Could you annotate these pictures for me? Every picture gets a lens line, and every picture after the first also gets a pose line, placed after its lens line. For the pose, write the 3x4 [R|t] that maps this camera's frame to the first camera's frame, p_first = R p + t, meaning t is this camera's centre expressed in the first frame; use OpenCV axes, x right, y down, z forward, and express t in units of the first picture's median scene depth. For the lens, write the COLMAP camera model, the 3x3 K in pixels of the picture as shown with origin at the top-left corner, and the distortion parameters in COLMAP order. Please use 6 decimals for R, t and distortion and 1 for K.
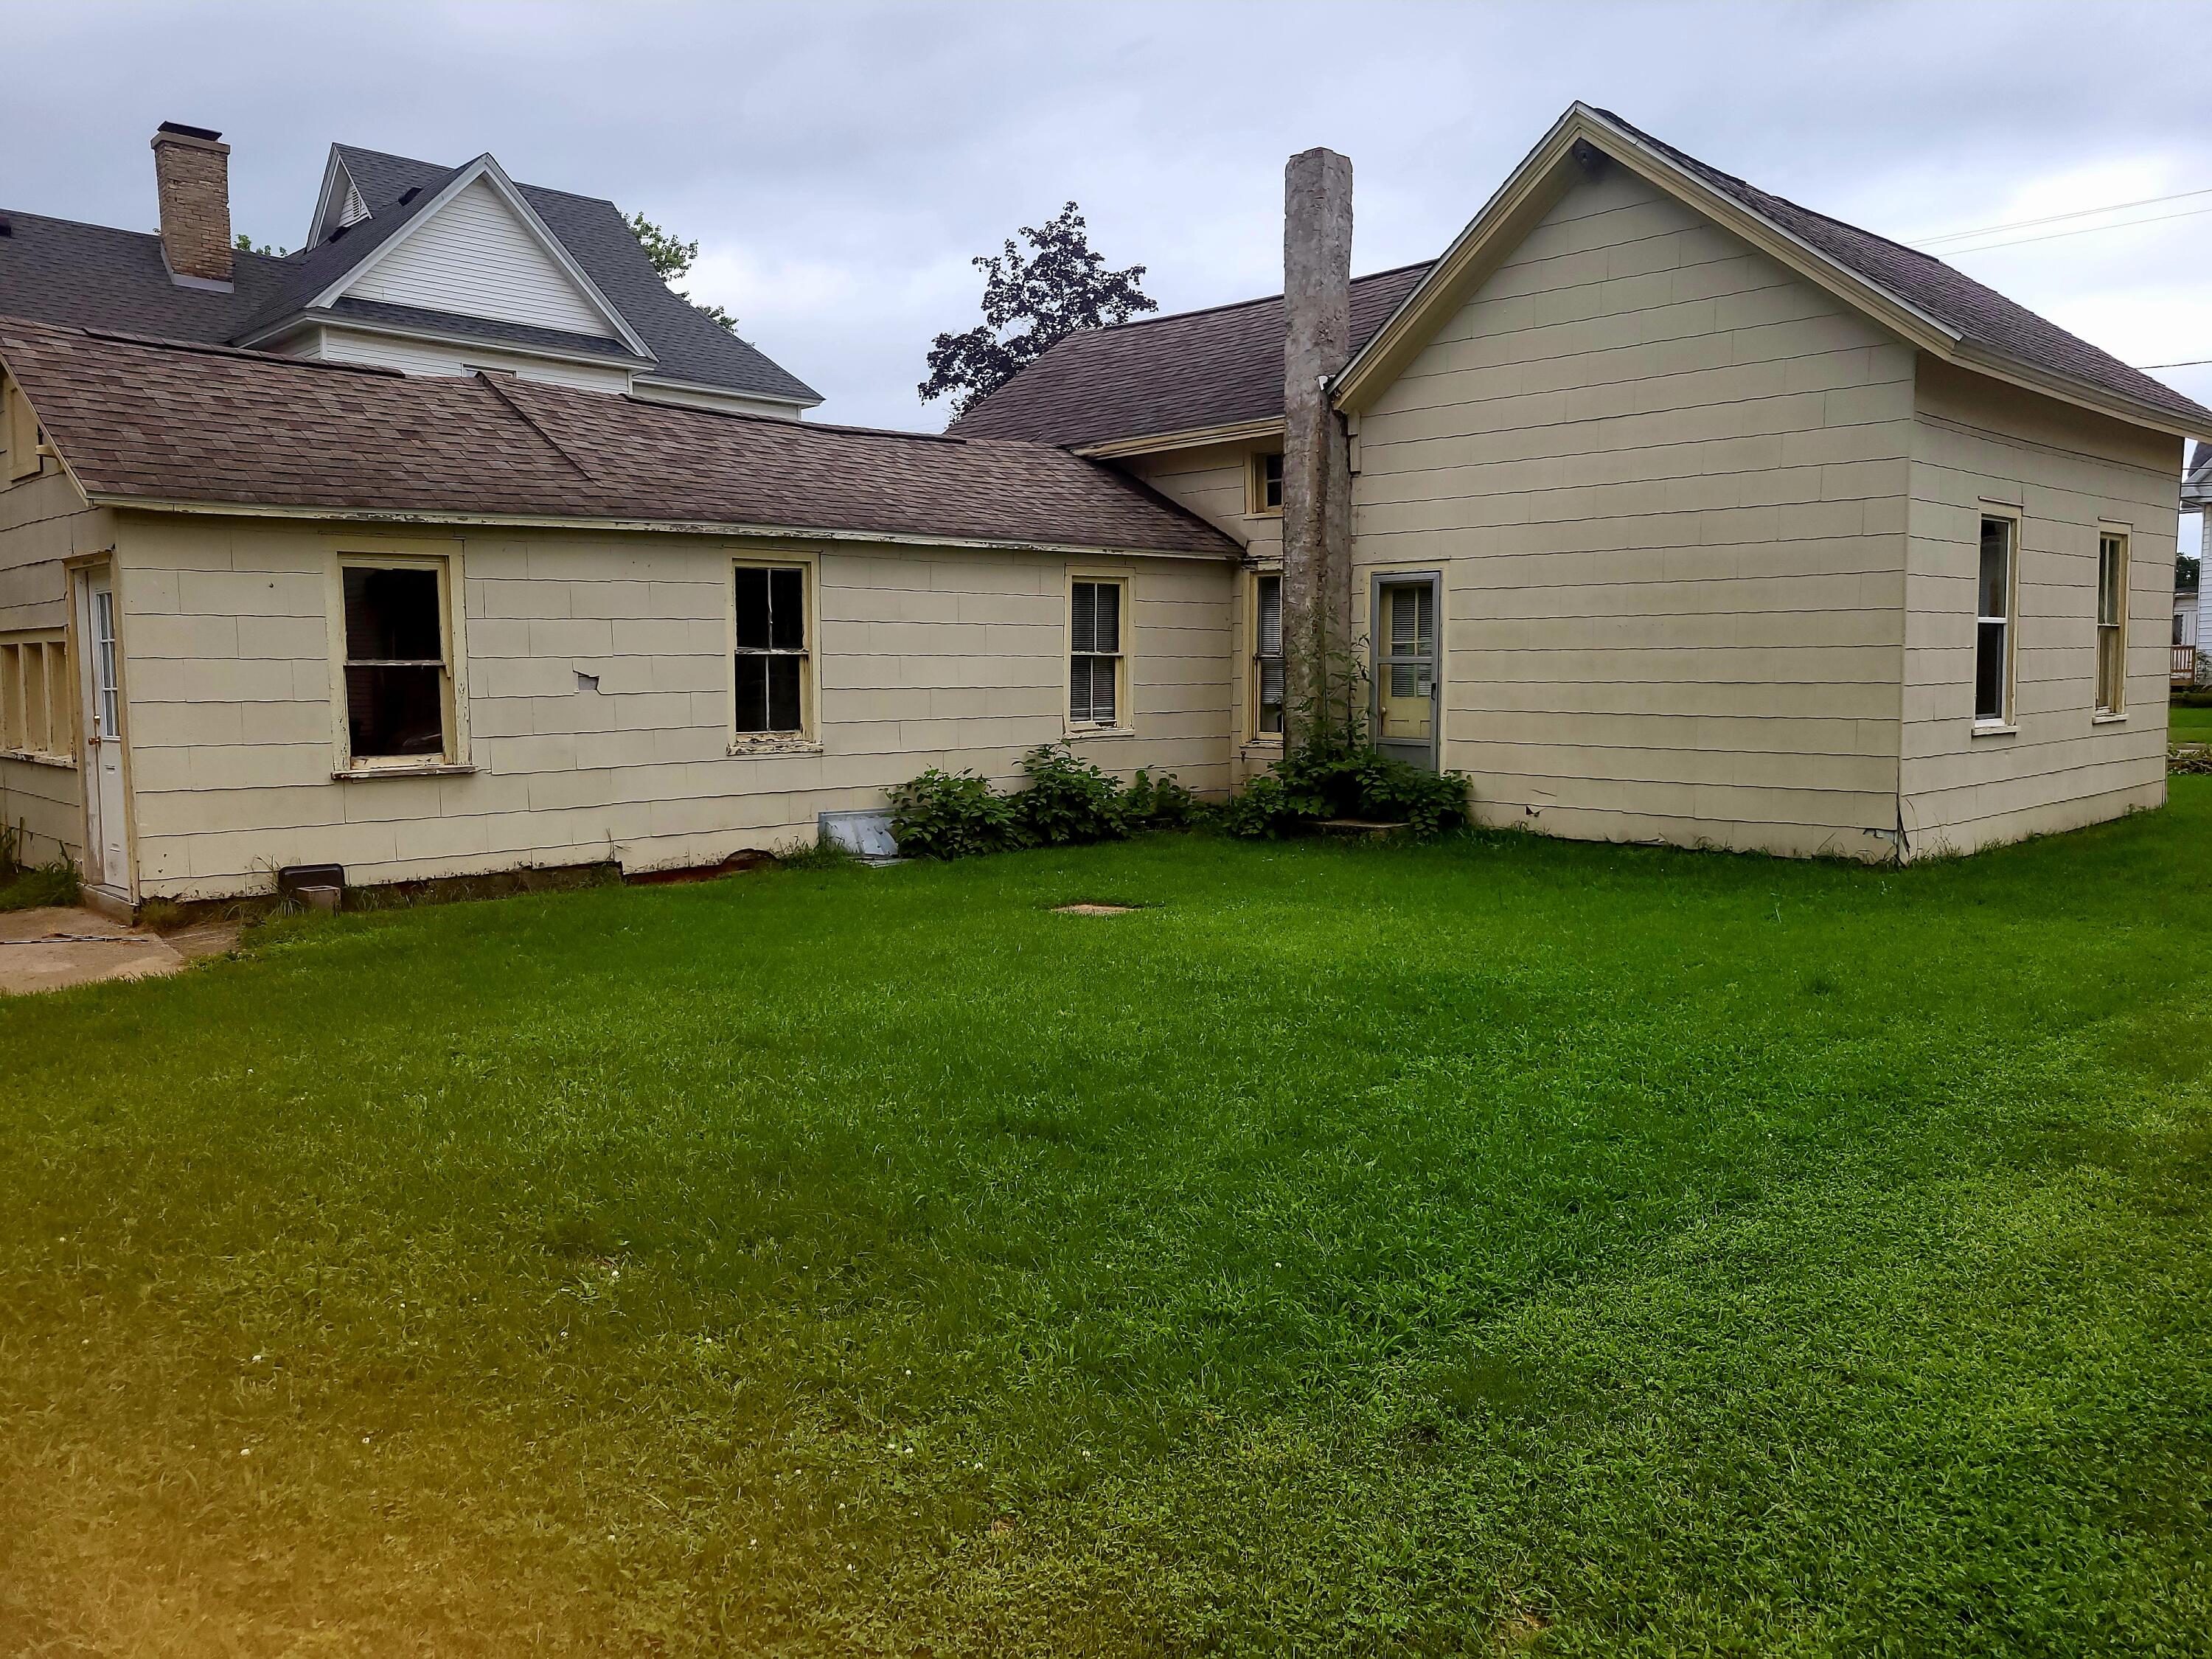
lens RADIAL K [[1680.3, 0, 1097.5], [0, 1680.3, 821.5], [0, 0, 1]] dist [0.047989, 0.003960]
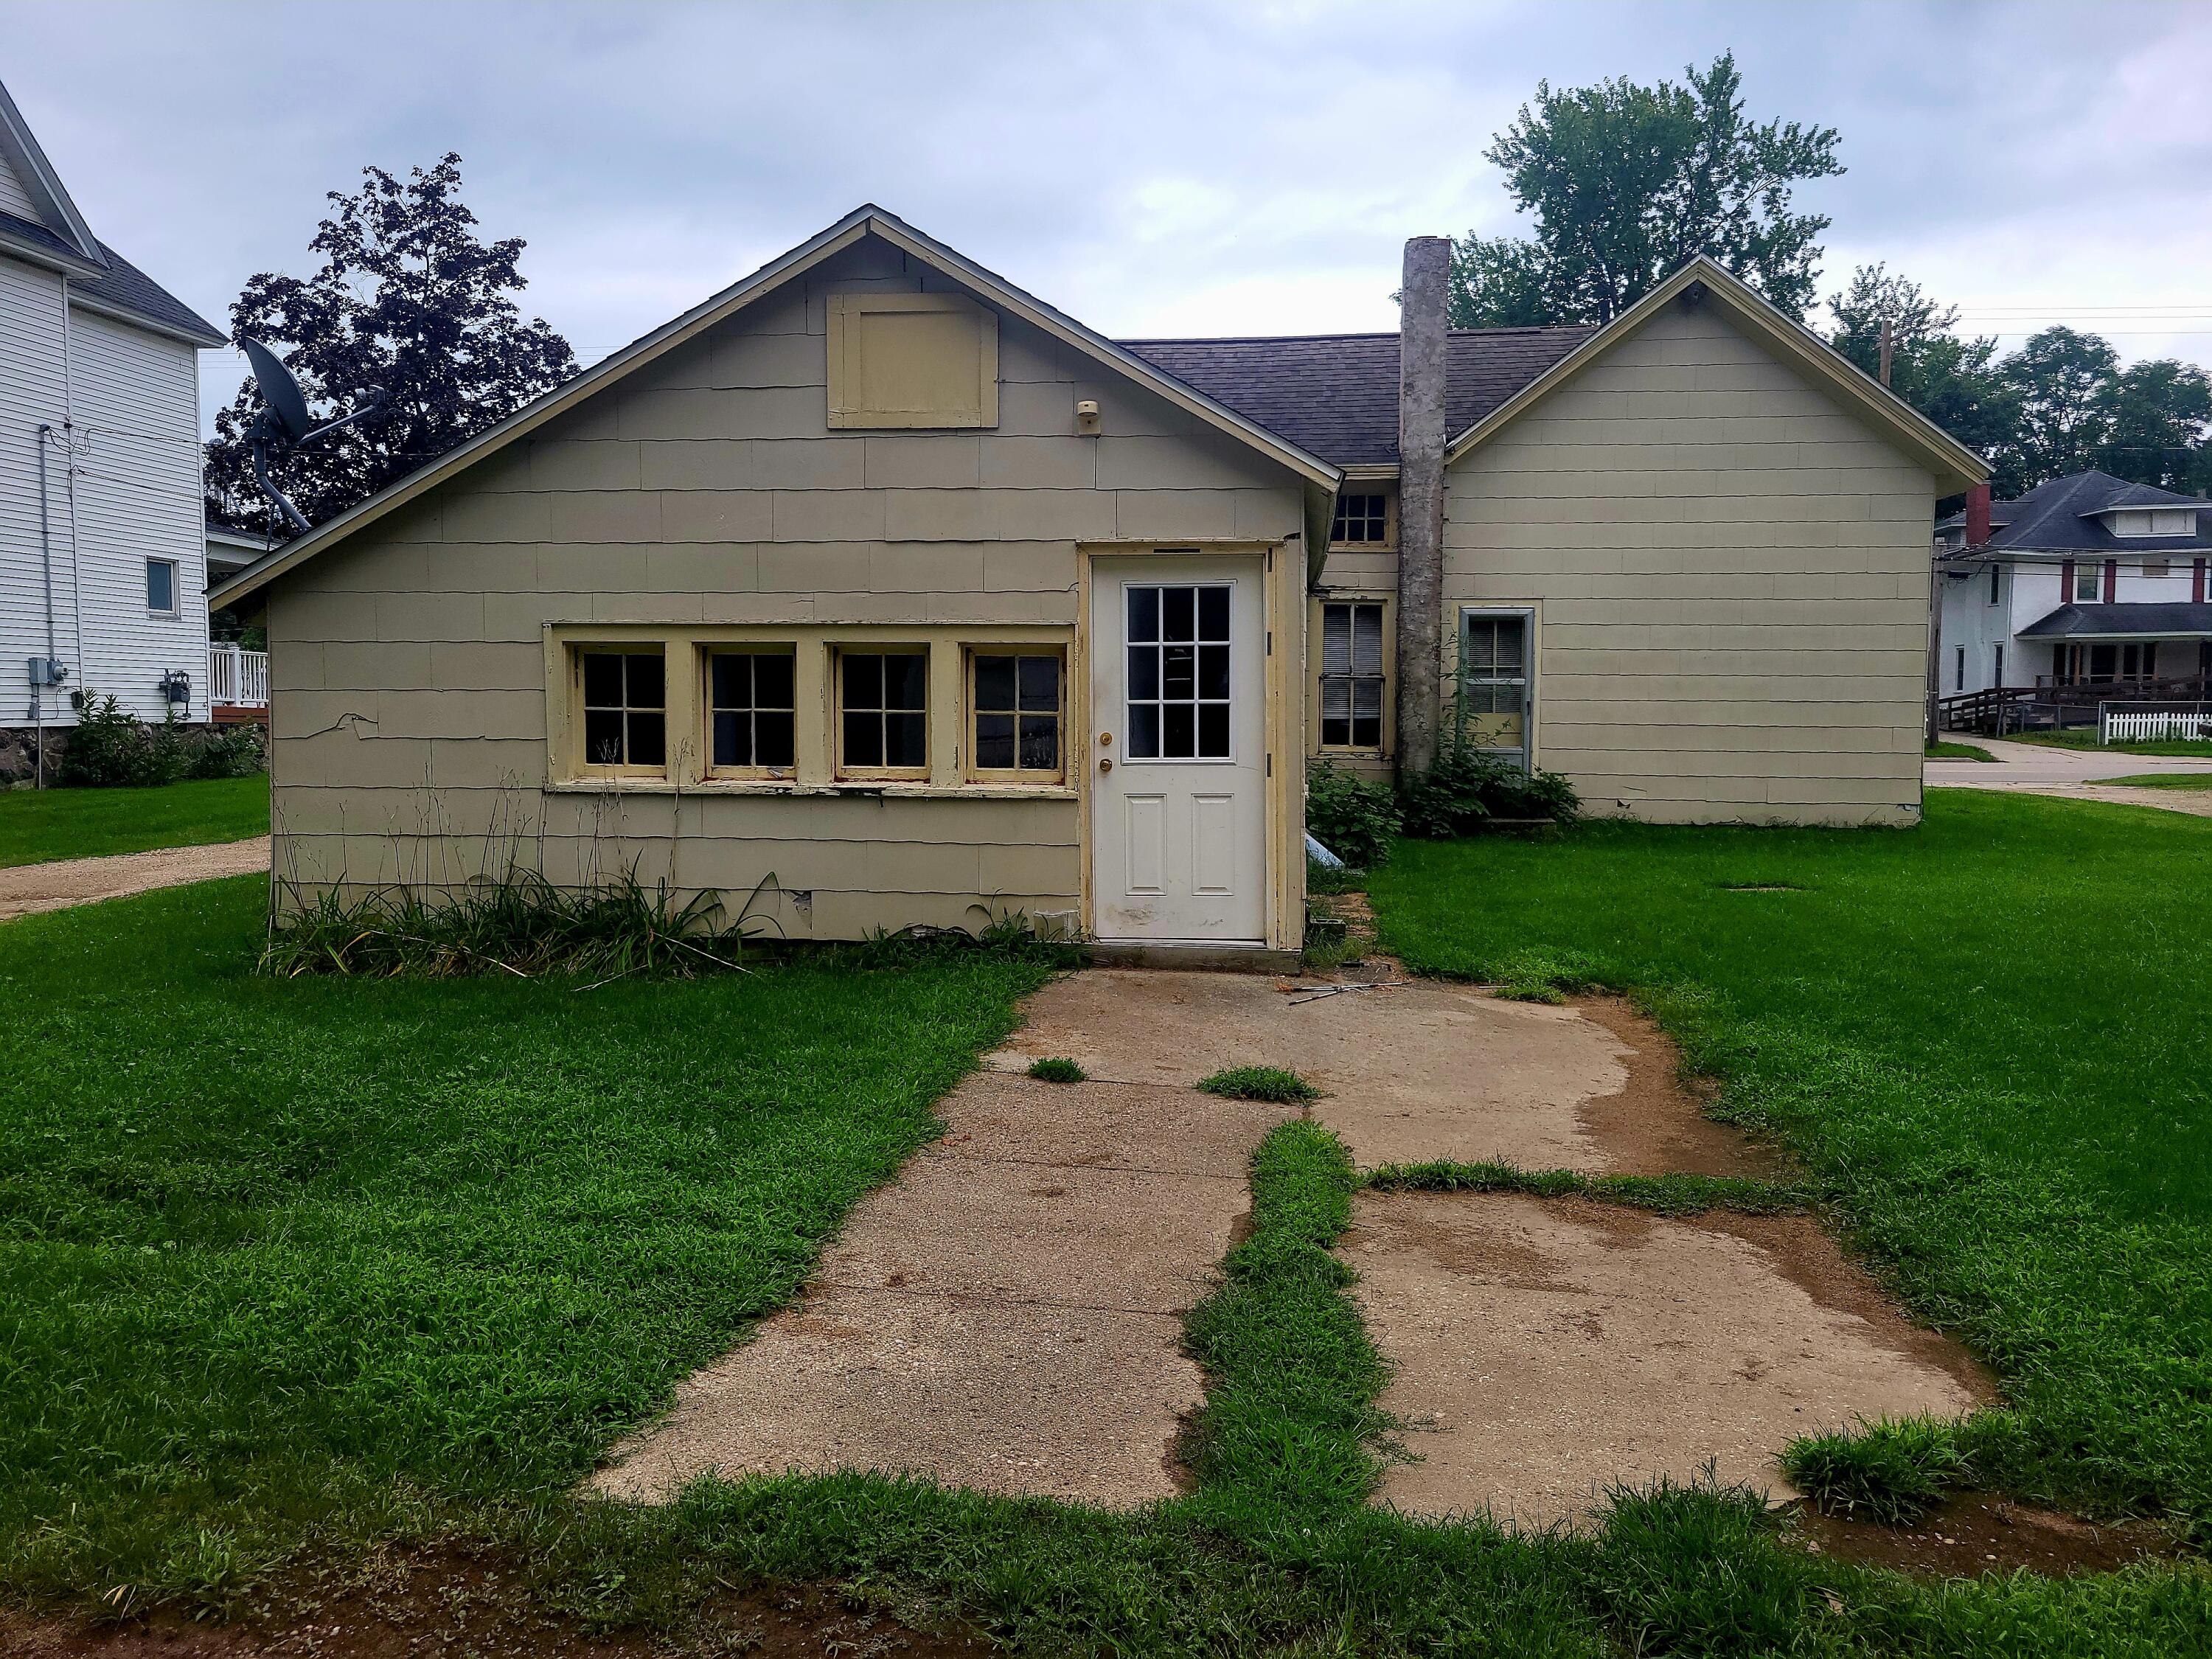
lens RADIAL K [[1680.3, 0, 1096.8], [0, 1680.3, 830.5], [0, 0, 1]] dist [0.047989, 0.003960]
pose [[0.769270, -0.044464, 0.637375, -0.806669], [0.049982, 0.998706, 0.009346, -0.016946], [-0.636966, 0.024667, 0.770497, 0.273809]]
